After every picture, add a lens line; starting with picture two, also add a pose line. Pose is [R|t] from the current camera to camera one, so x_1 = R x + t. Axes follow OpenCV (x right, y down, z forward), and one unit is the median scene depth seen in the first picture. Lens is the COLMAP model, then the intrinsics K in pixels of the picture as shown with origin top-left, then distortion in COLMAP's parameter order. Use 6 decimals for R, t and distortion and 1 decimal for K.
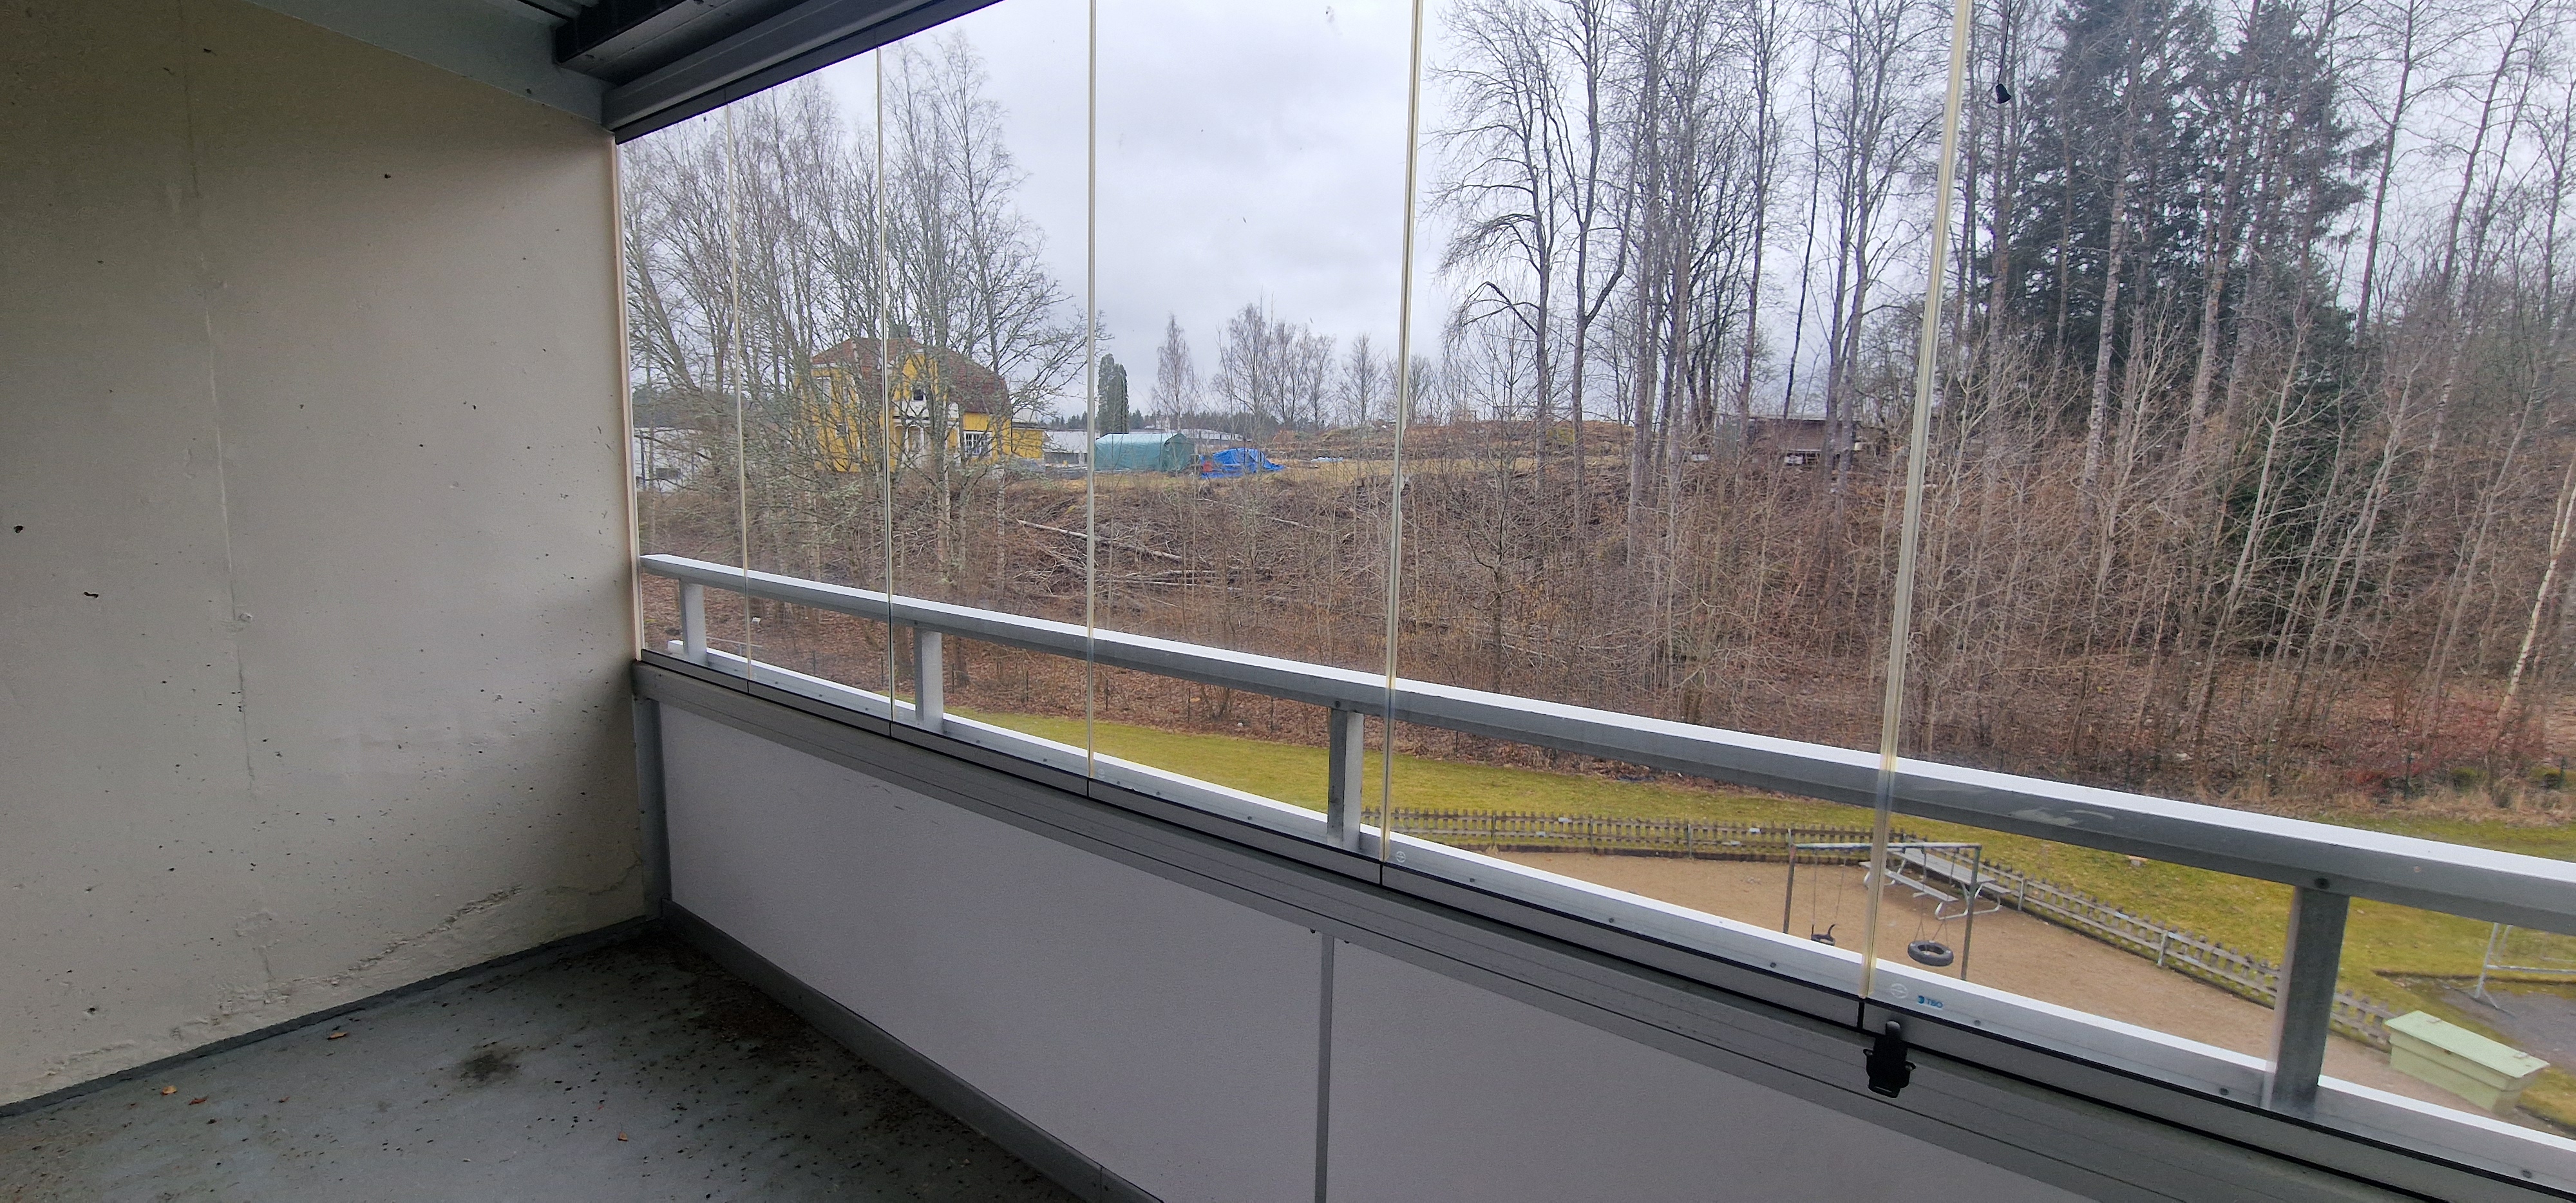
lens RADIAL K [[1058.6, 0, 1305.5], [0, 1058.6, 593.2], [0, 0, 1]] dist [0.000900, -0.000731]
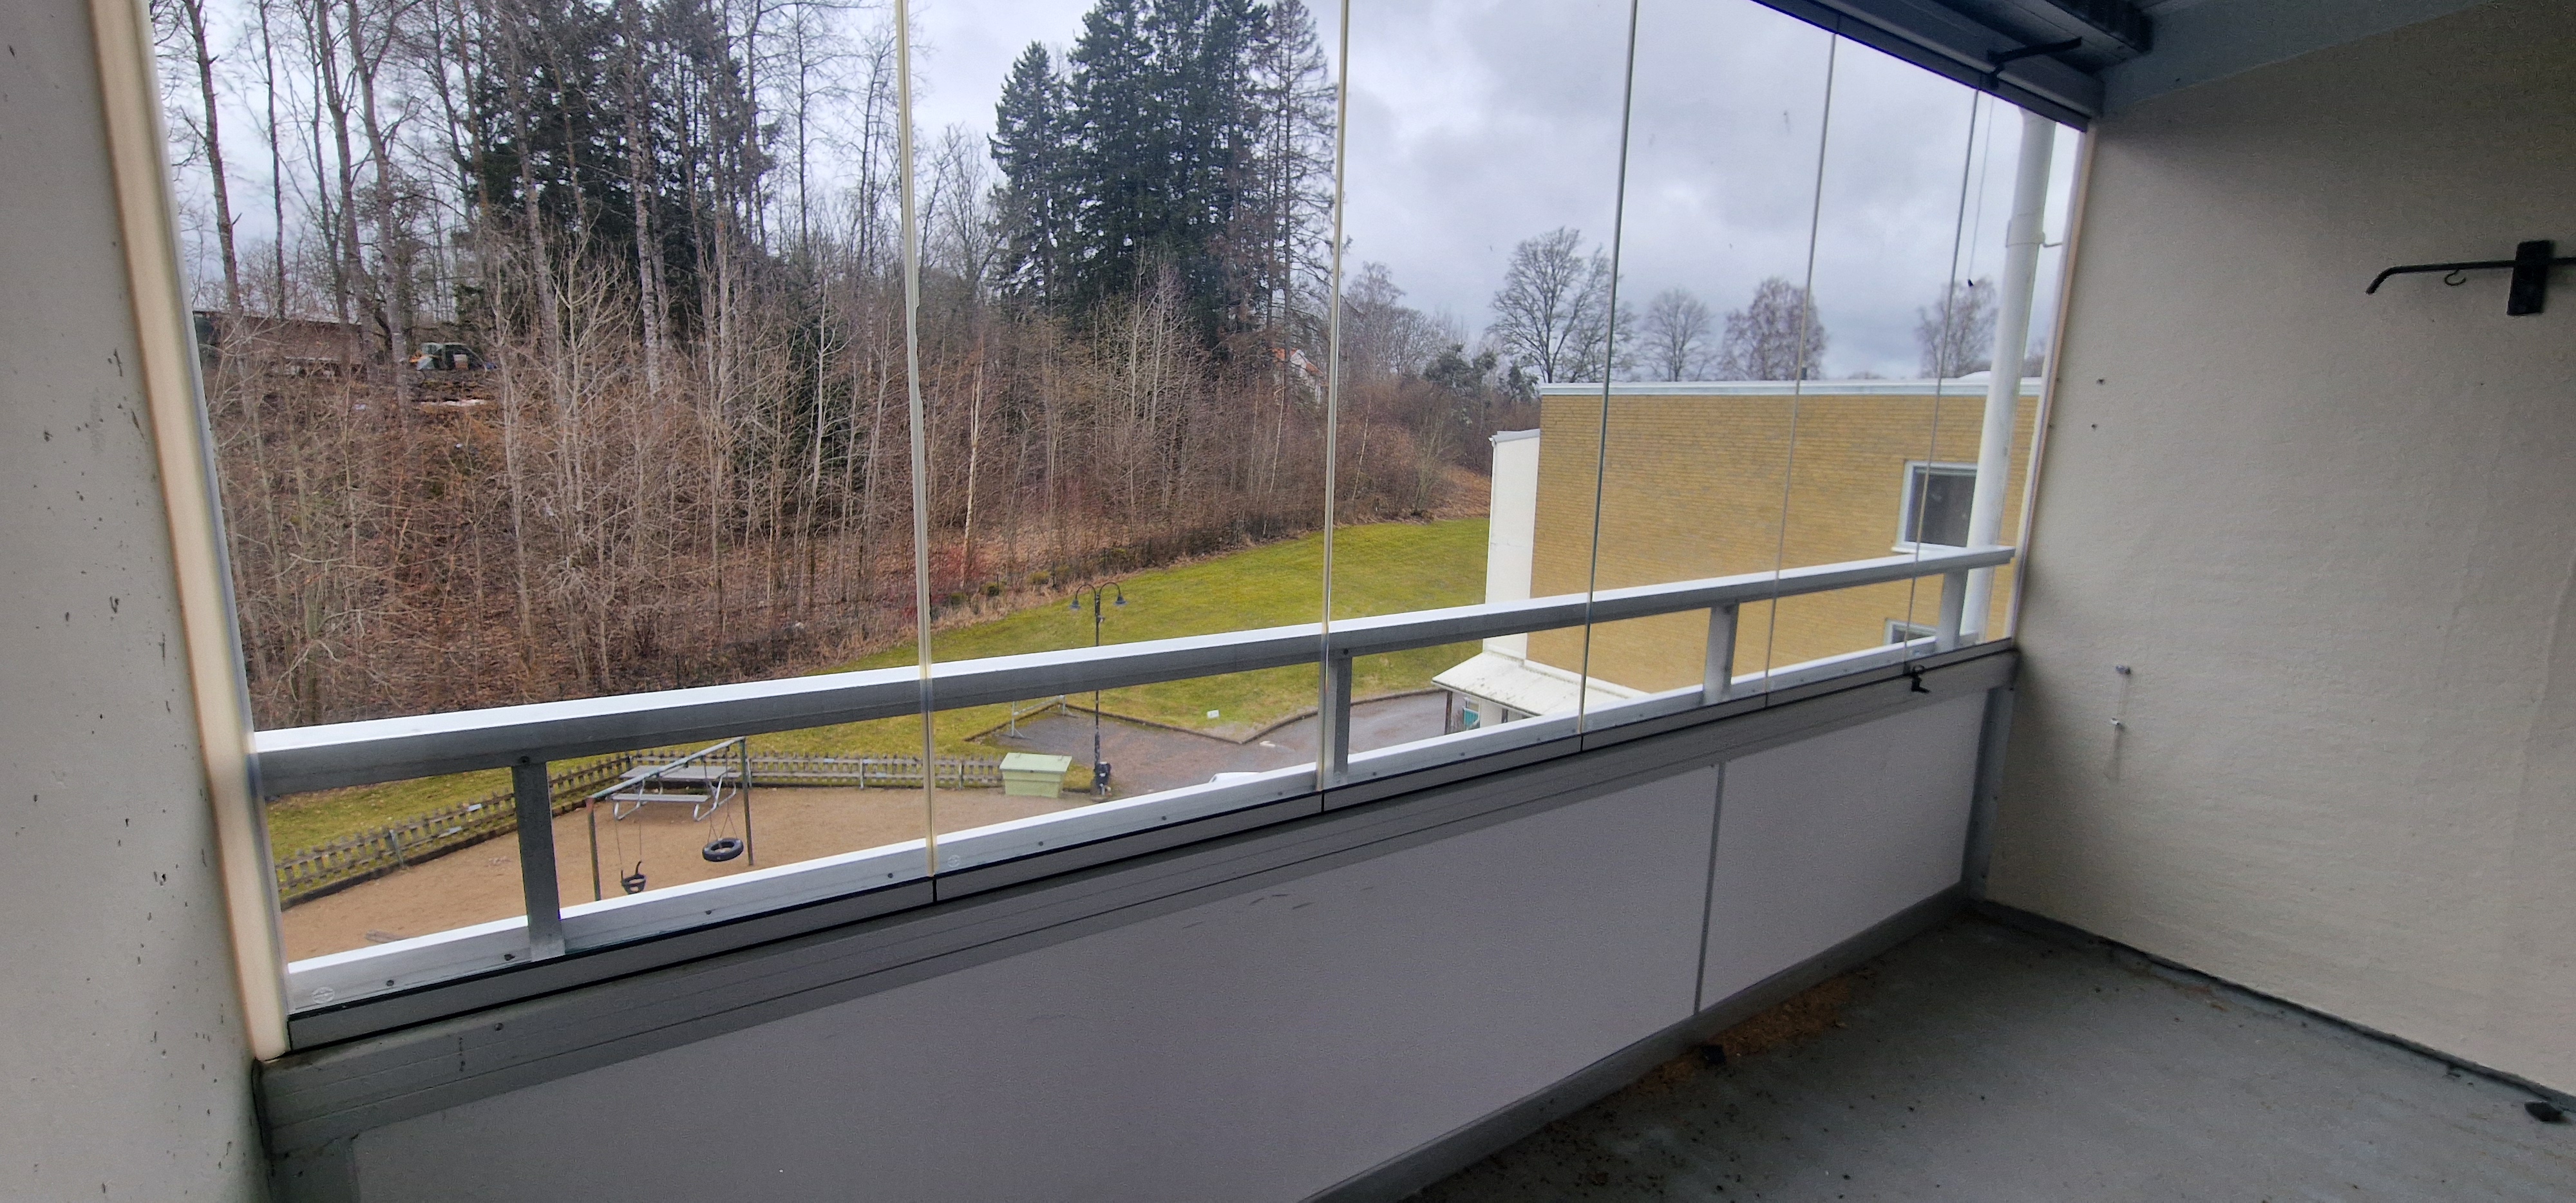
lens RADIAL K [[1030.7, 0, 1288.0], [0, 1030.7, 601.5], [0, 0, 1]] dist [-0.001693, -0.000251]
pose [[0.345550, -0.186917, 0.919596, -0.103020], [0.101494, 0.981657, 0.161394, -0.012904], [-0.932895, 0.037564, 0.358183, 0.075322]]
